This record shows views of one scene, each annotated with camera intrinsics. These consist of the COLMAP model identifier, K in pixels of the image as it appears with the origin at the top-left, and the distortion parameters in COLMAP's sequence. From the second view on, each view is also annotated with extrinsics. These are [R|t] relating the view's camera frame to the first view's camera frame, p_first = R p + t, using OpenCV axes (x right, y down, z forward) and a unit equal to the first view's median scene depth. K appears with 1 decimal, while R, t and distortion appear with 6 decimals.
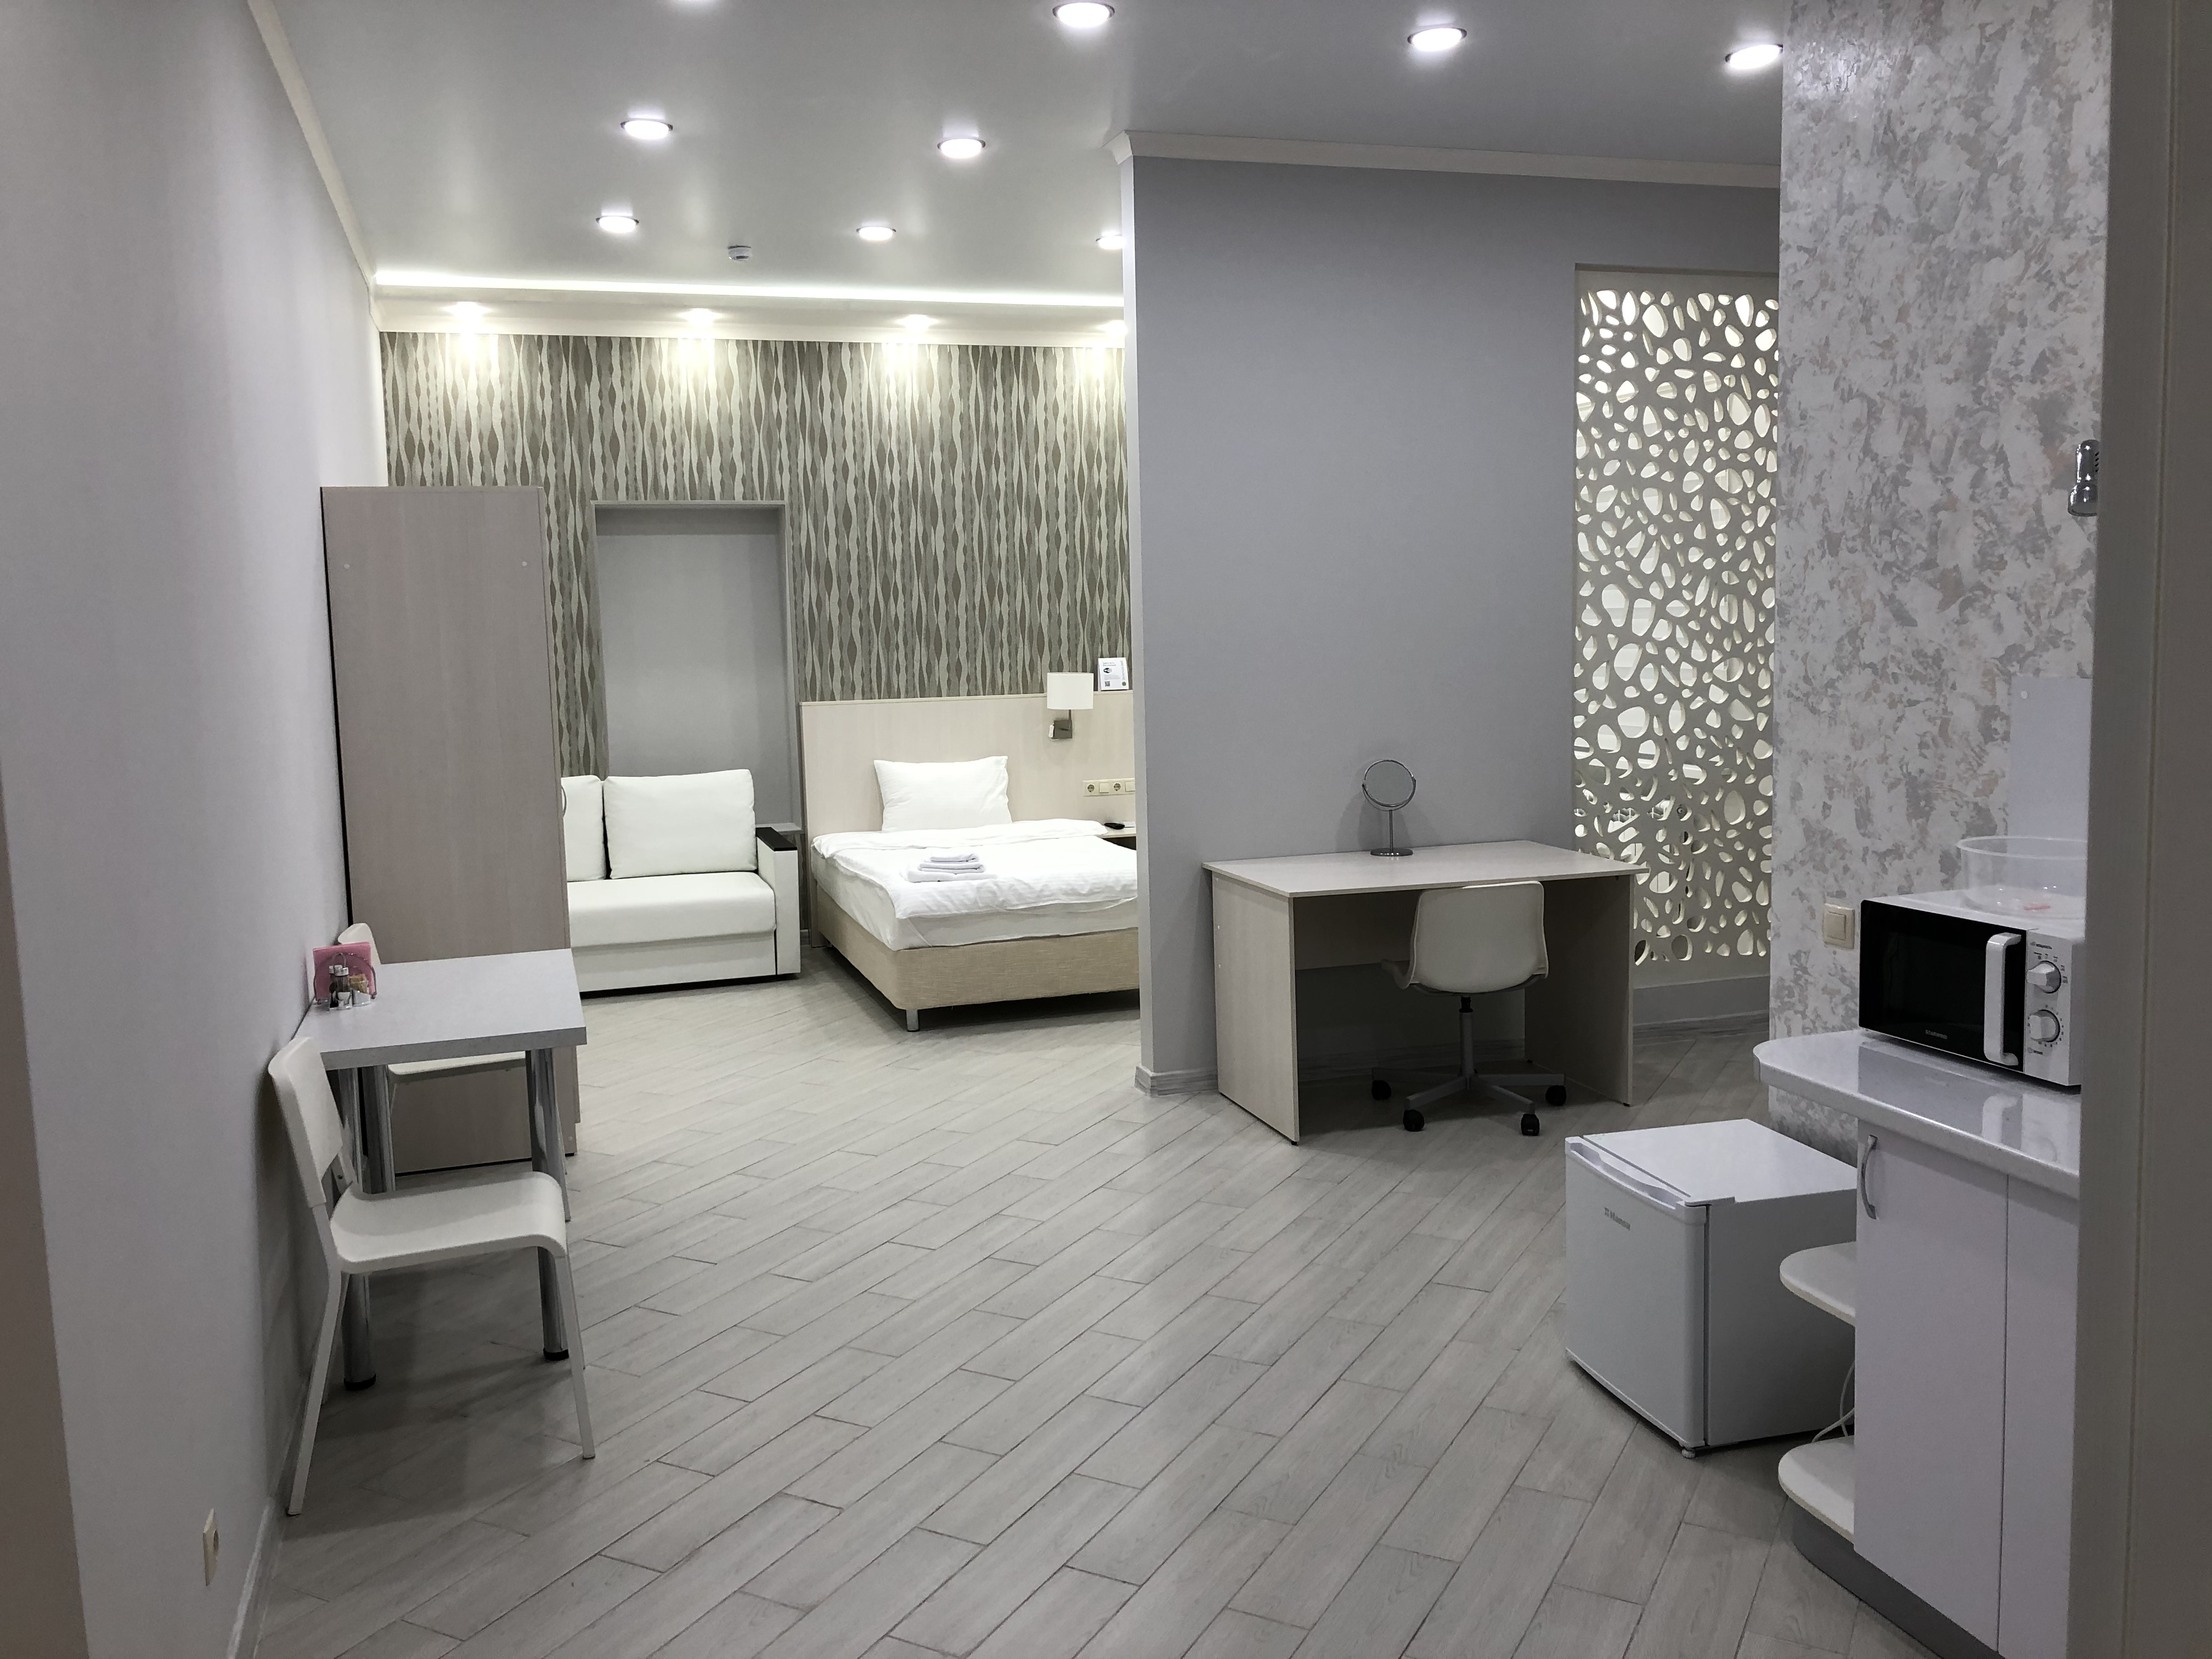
lens RADIAL K [[1826.8, 0, 1111.0], [0, 1826.8, 802.6], [0, 0, 1]] dist [0.082852, -0.132535]
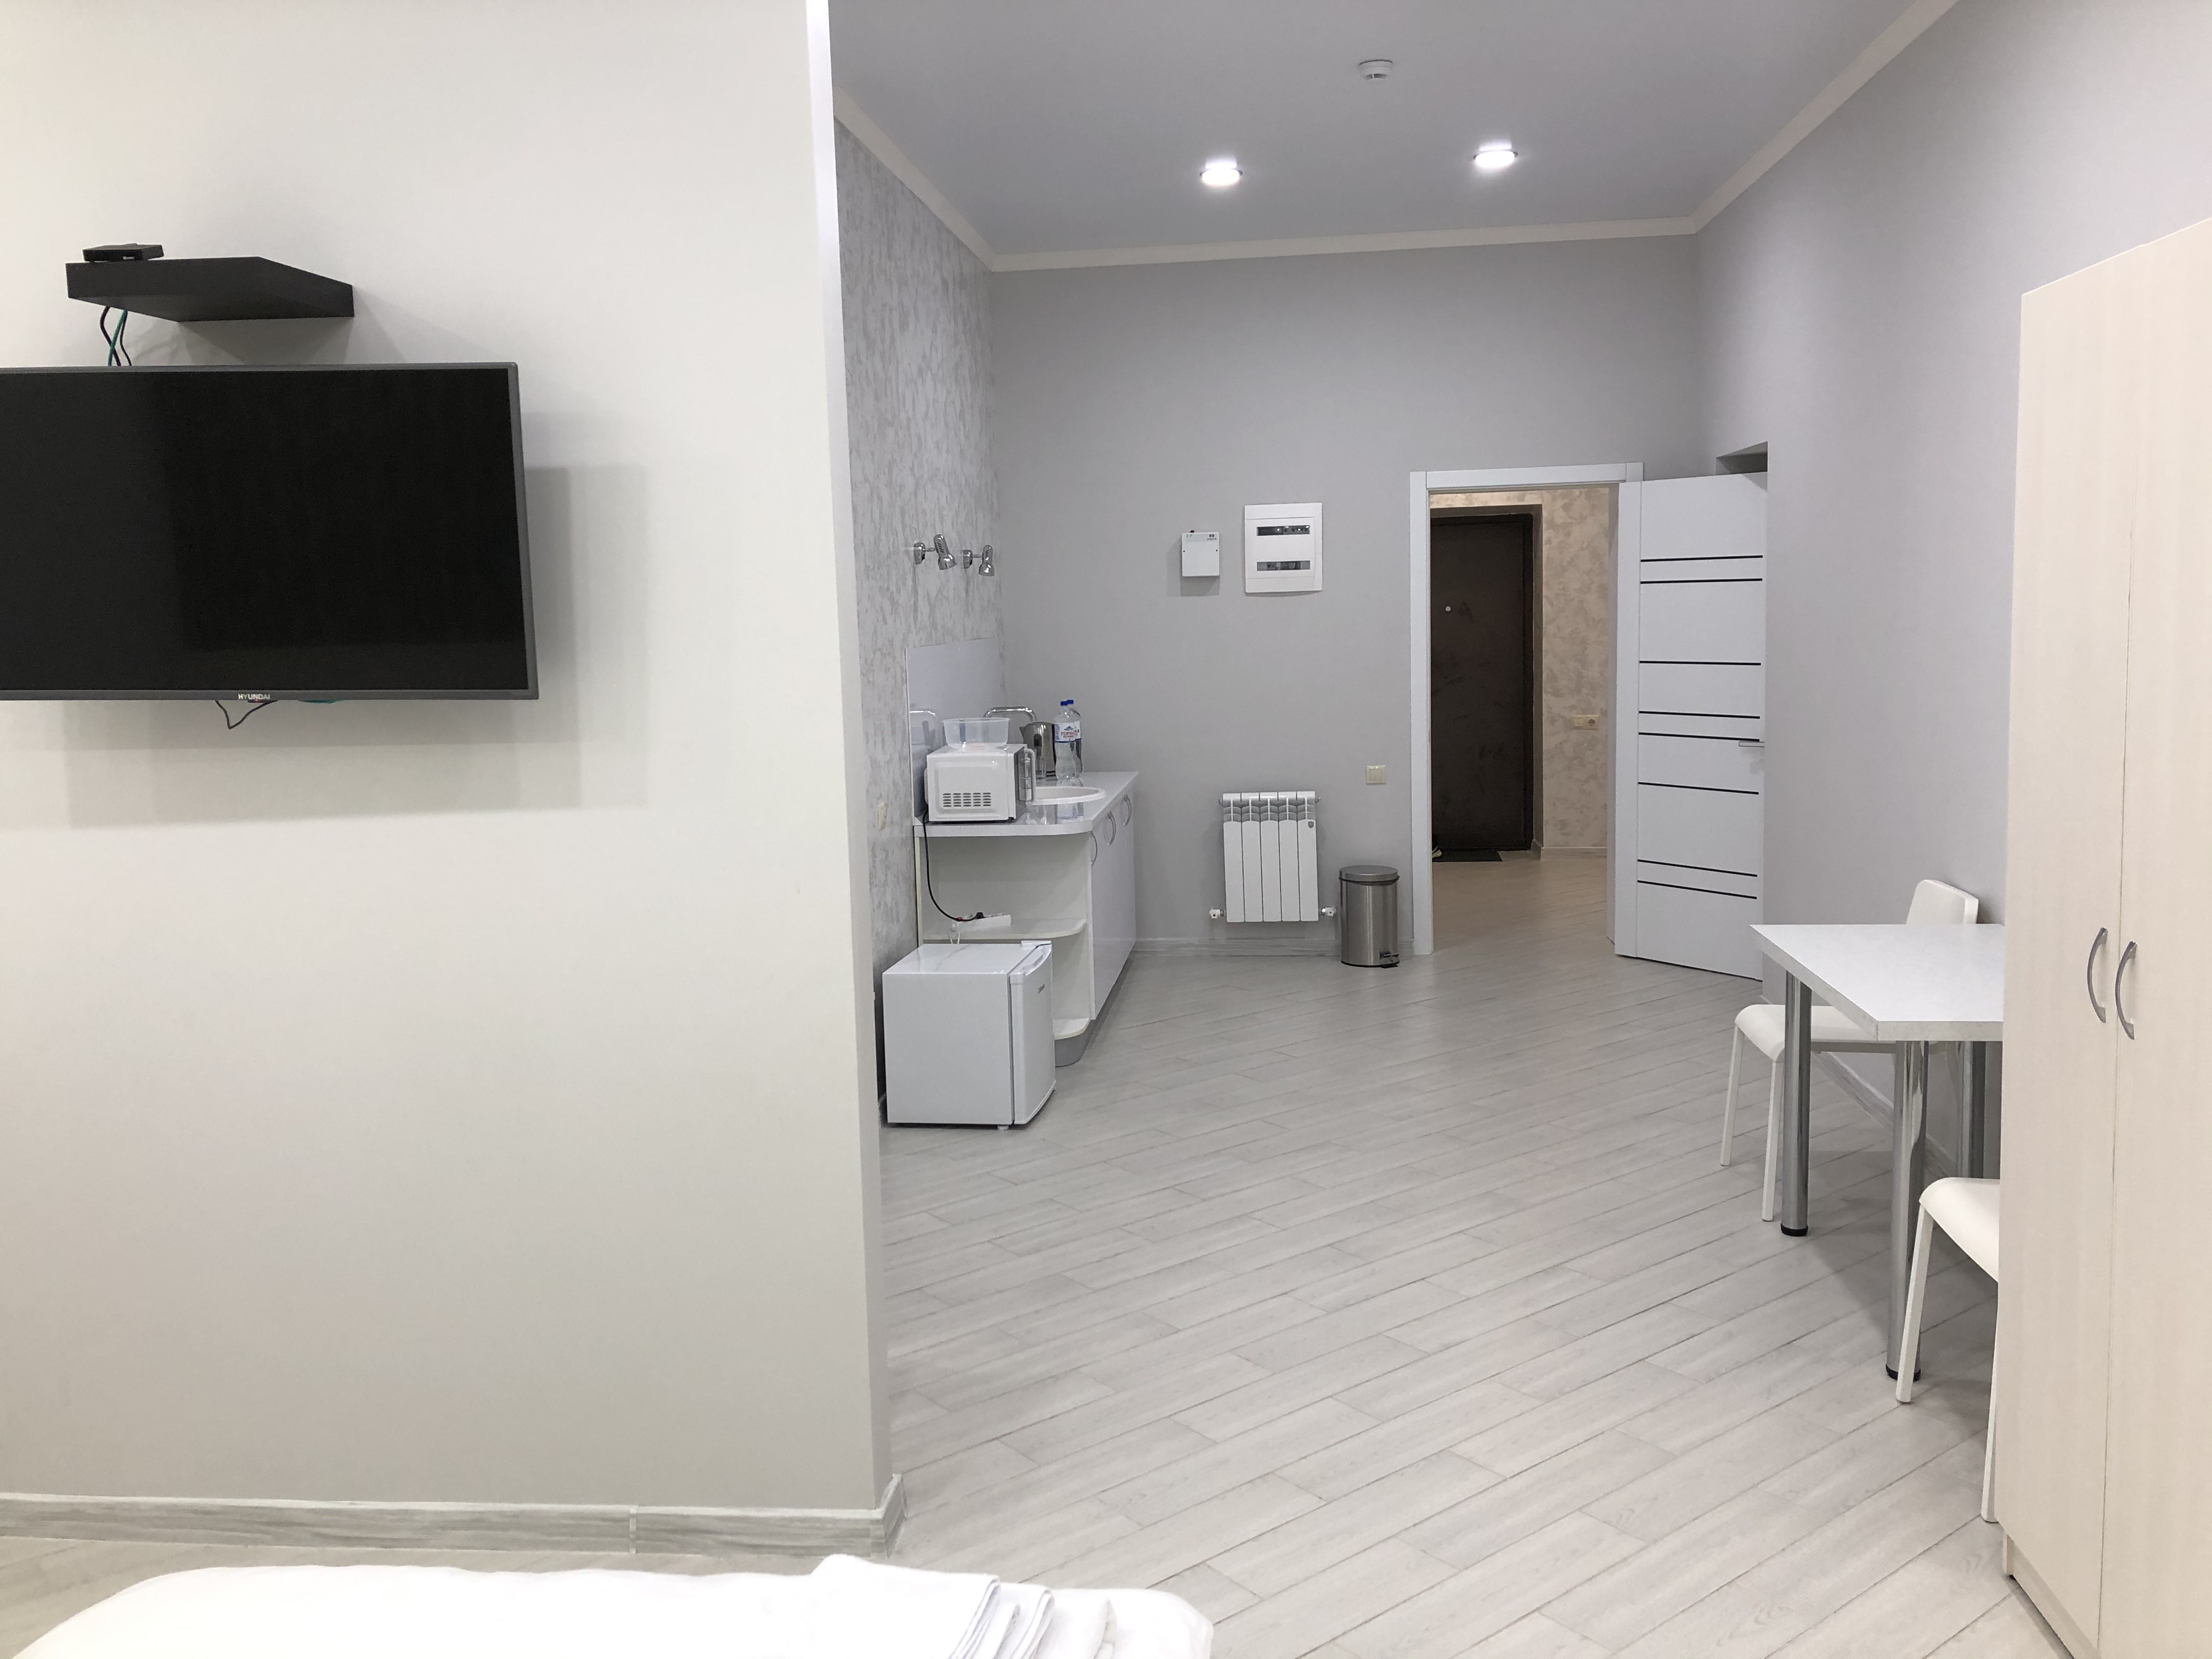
lens RADIAL K [[1826.8, 0, 1111.0], [0, 1826.8, 802.6], [0, 0, 1]] dist [0.082852, -0.132535]
pose [[-0.913851, 0.009421, 0.405940, -0.362869], [0.096691, 0.976022, 0.195019, -0.200685], [-0.394369, 0.217469, -0.892850, 2.016966]]
